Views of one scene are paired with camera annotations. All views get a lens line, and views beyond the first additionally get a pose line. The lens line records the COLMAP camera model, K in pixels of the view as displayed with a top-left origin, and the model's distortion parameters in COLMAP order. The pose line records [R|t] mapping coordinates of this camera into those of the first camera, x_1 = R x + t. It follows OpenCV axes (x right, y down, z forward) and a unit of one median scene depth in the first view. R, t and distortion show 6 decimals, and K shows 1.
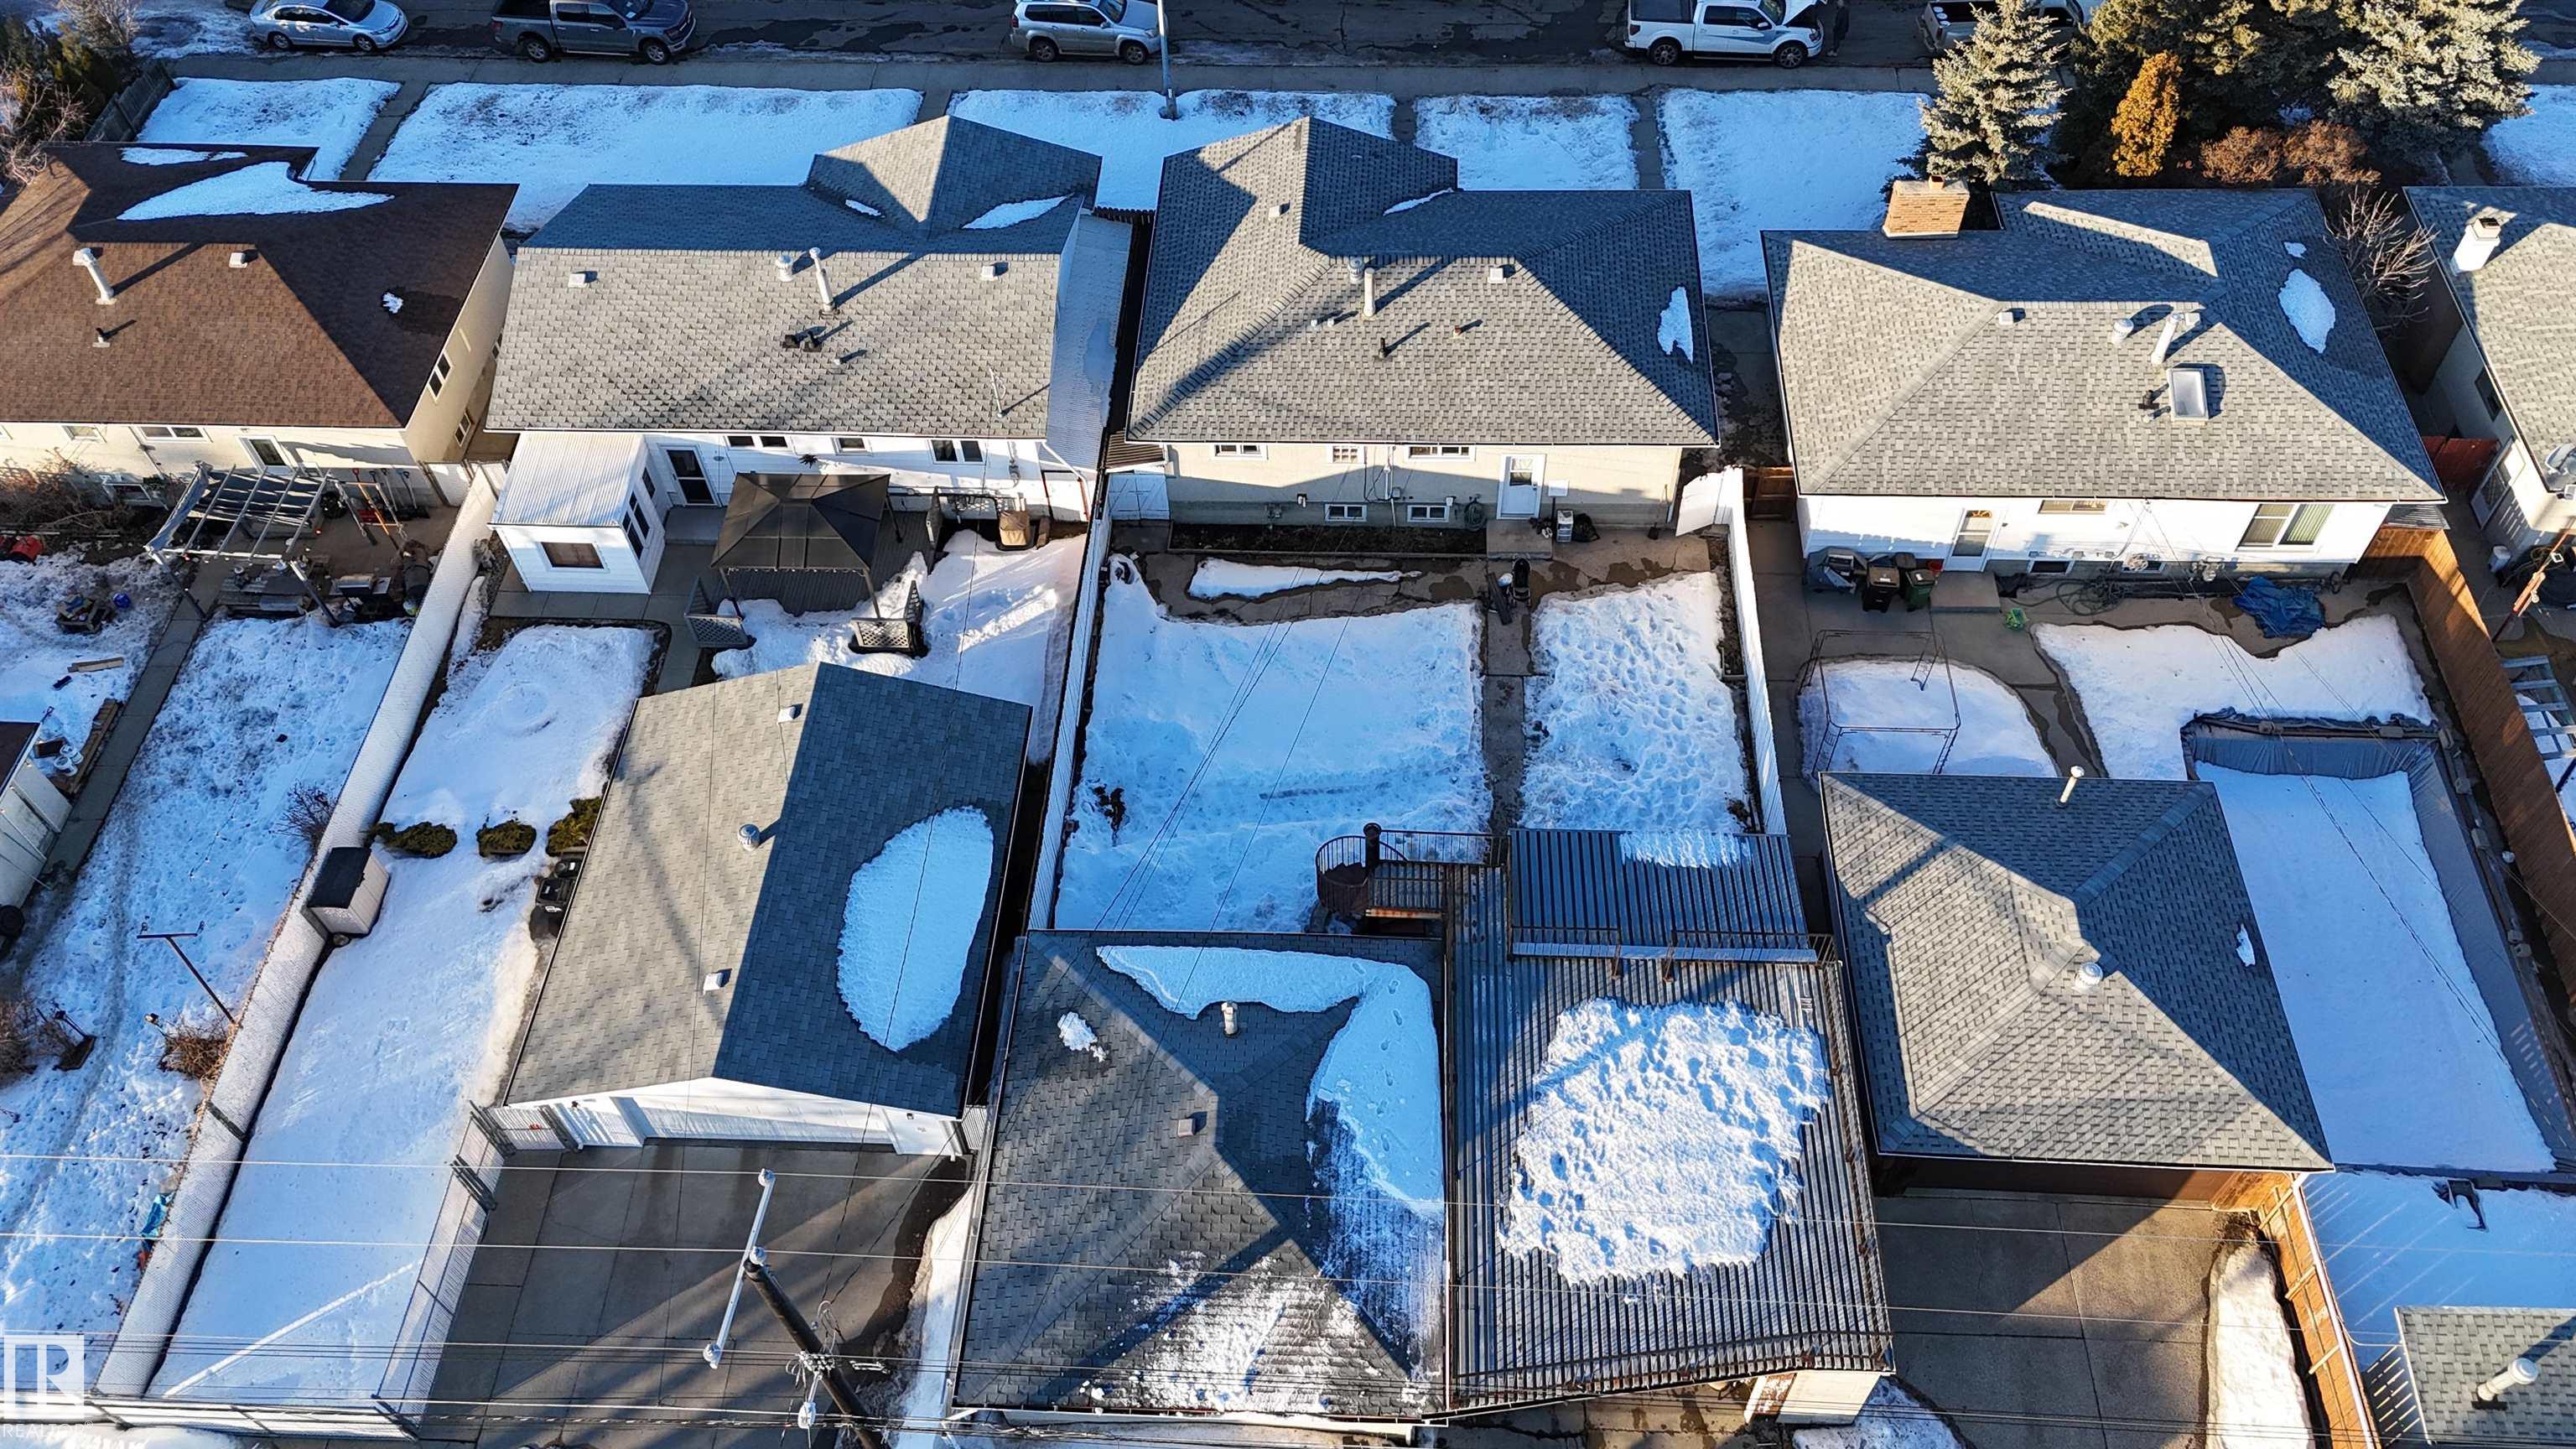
lens RADIAL K [[1930.2, 0, 1286.7], [0, 1930.2, 723.7], [0, 0, 1]] dist [0.078367, -0.067690]
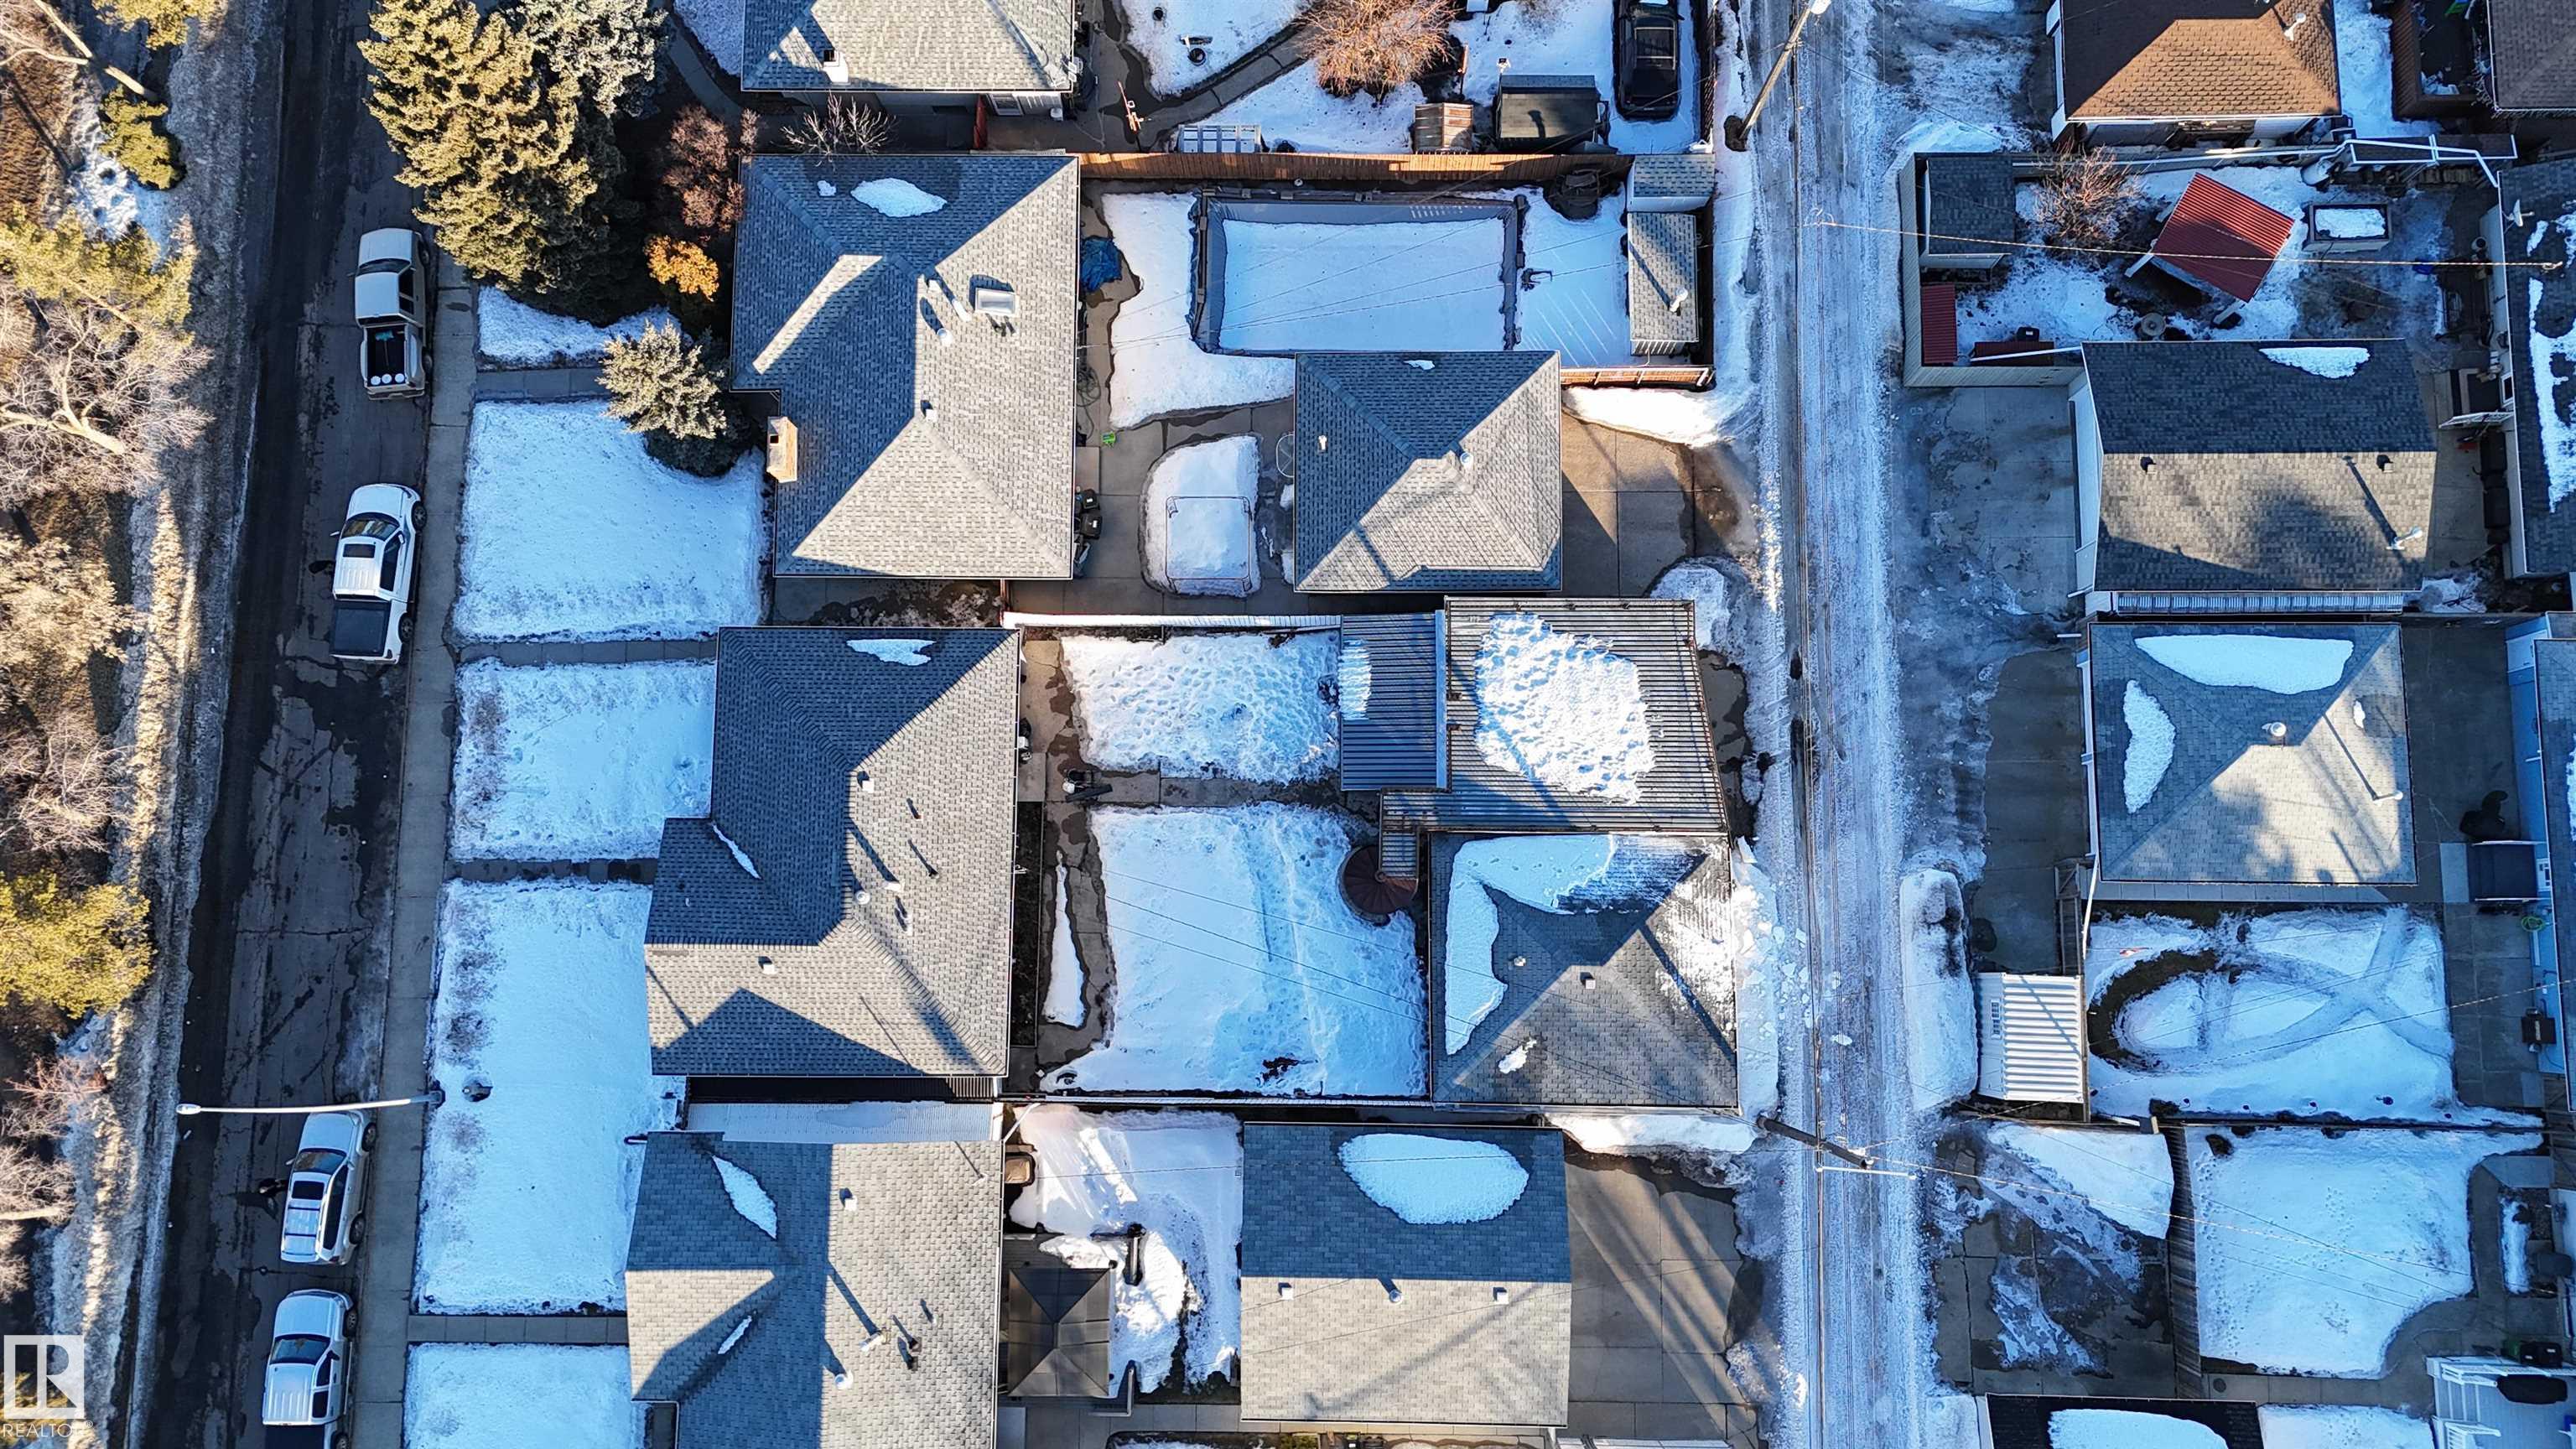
lens RADIAL K [[1966.2, 0, 1288.6], [0, 1966.2, 718.7], [0, 0, 1]] dist [0.124334, -0.207003]
pose [[-0.040581, -0.985149, 0.166837, -0.080882], [0.807736, 0.065941, 0.585845, -0.830042], [-0.588146, 0.158535, 0.793064, -0.207009]]
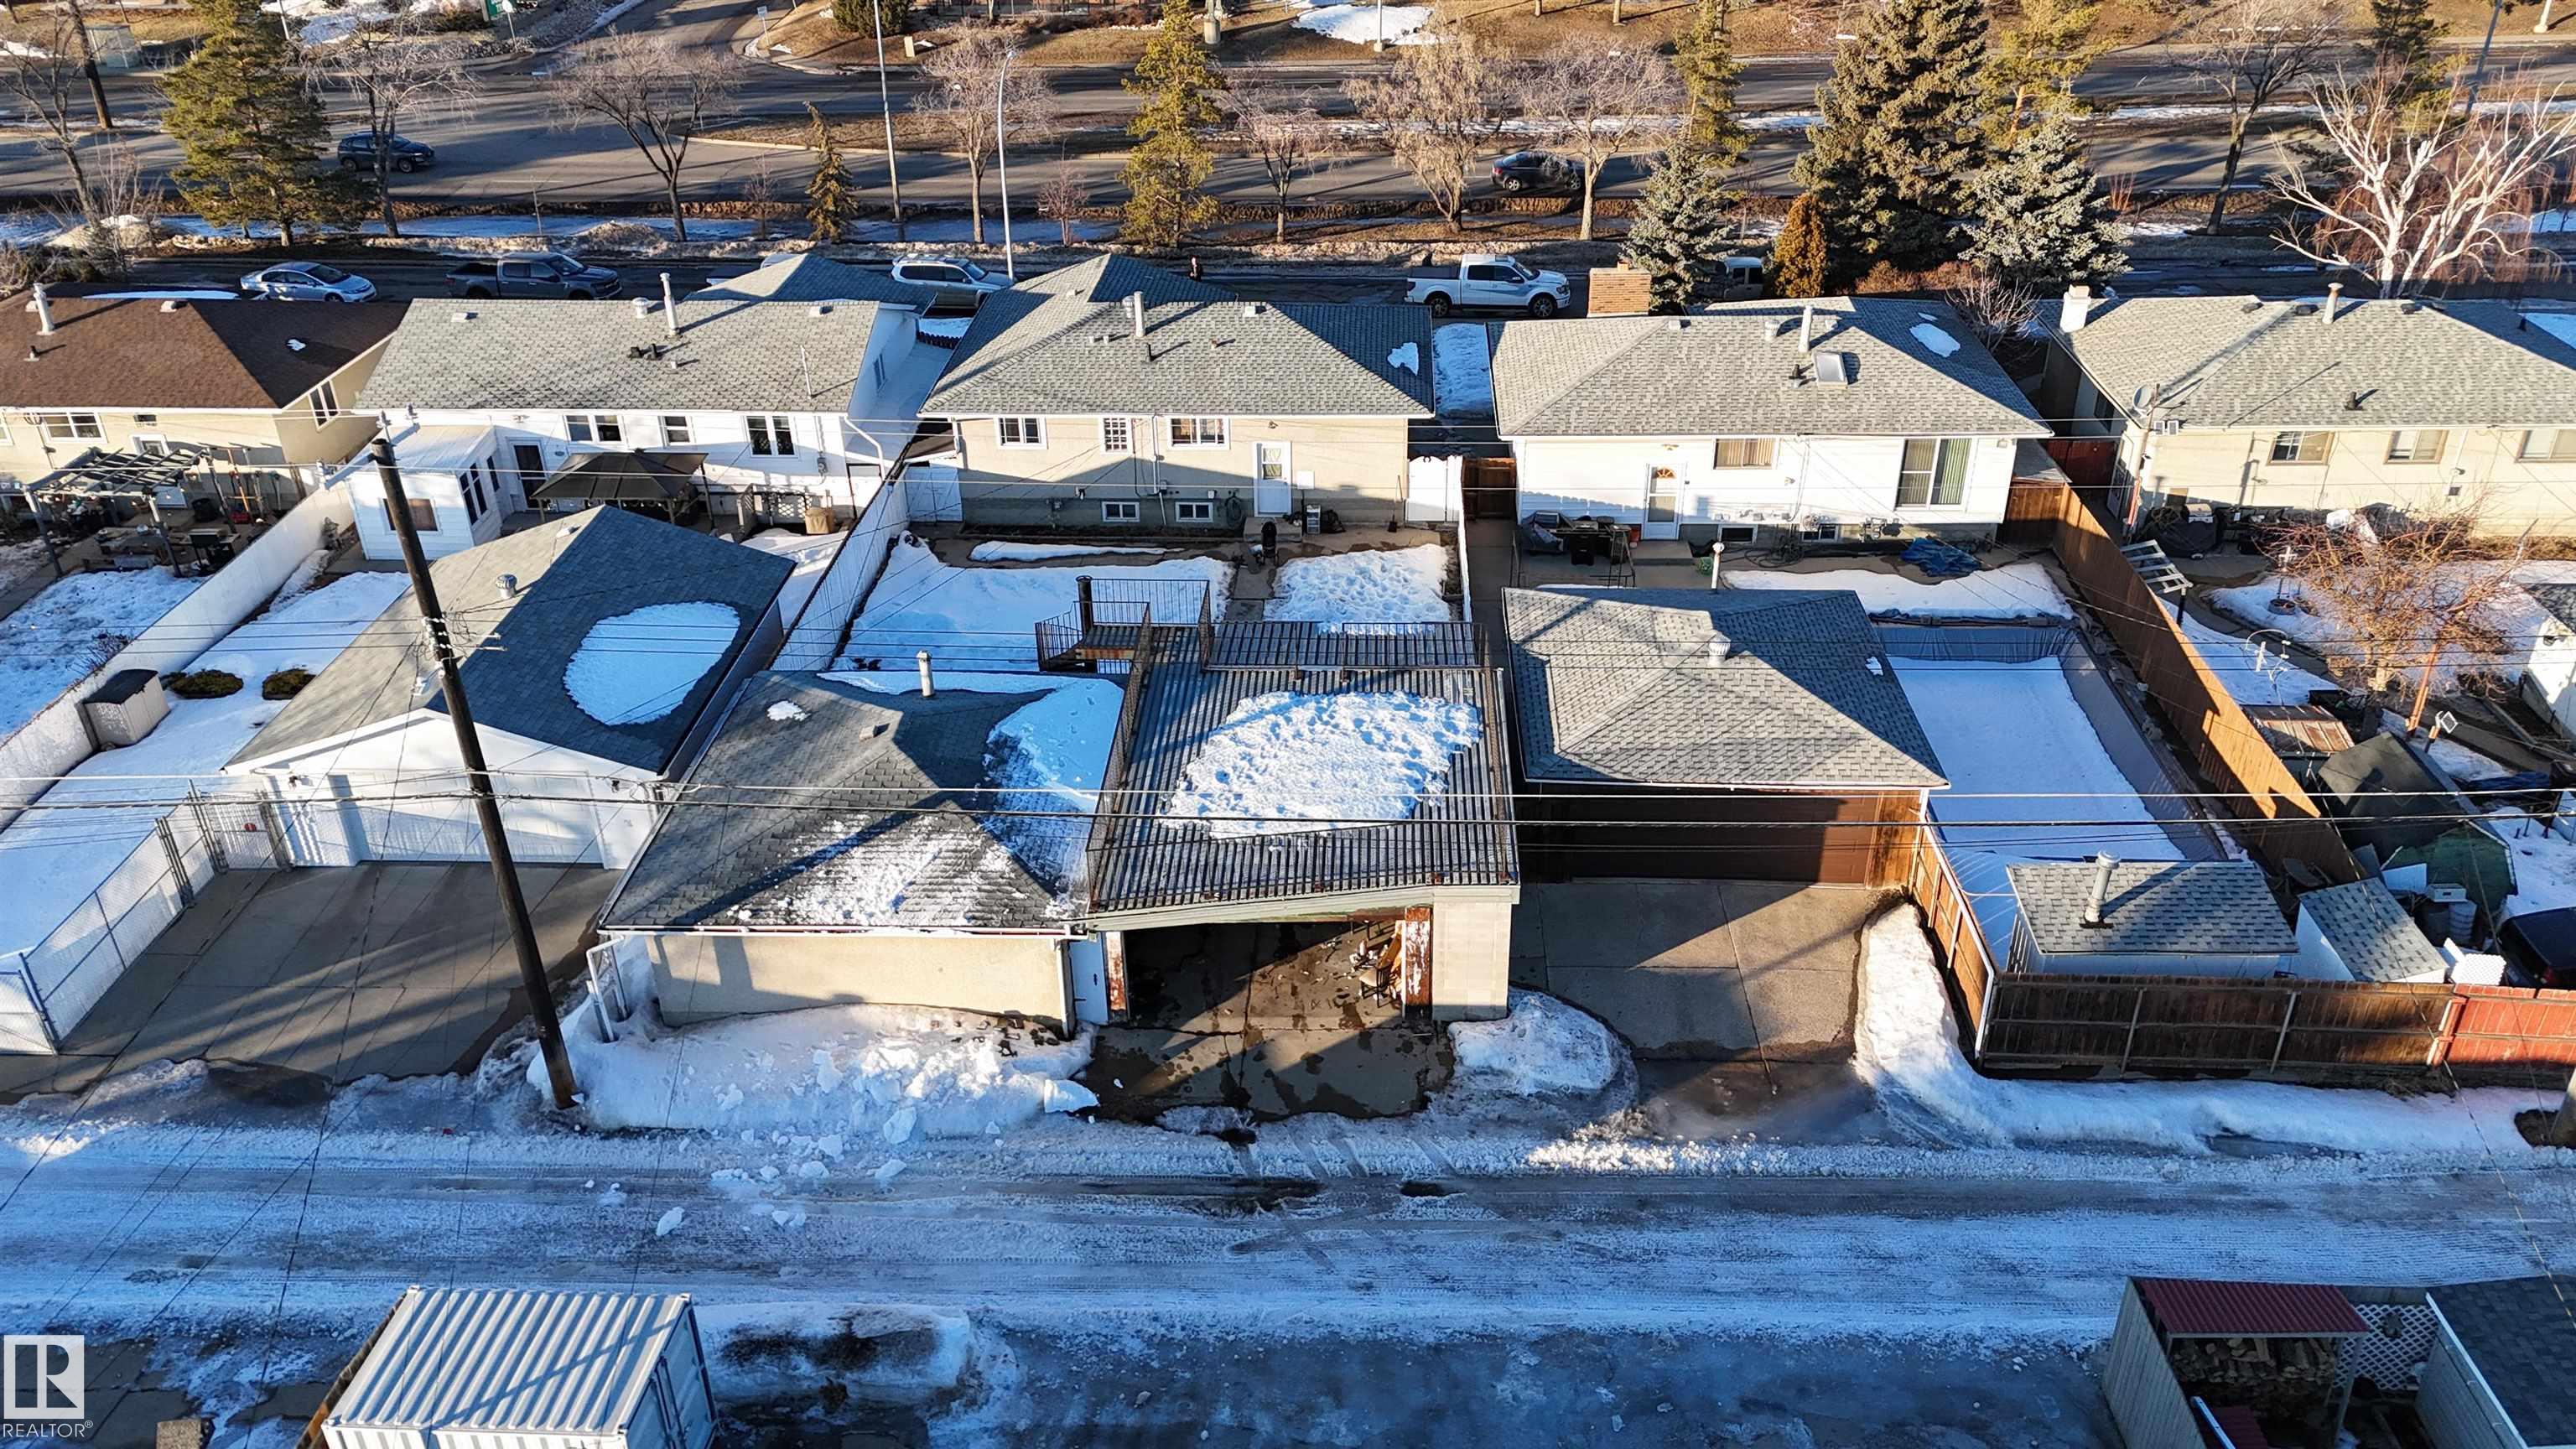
lens RADIAL K [[1932.1, 0, 1285.5], [0, 1932.1, 717.7], [0, 0, 1]] dist [0.083832, -0.073138]
pose [[0.999896, 0.012092, 0.007814, 0.133583], [-0.008101, 0.921211, -0.388980, 0.488191], [-0.011902, 0.388876, 0.921213, 0.016088]]
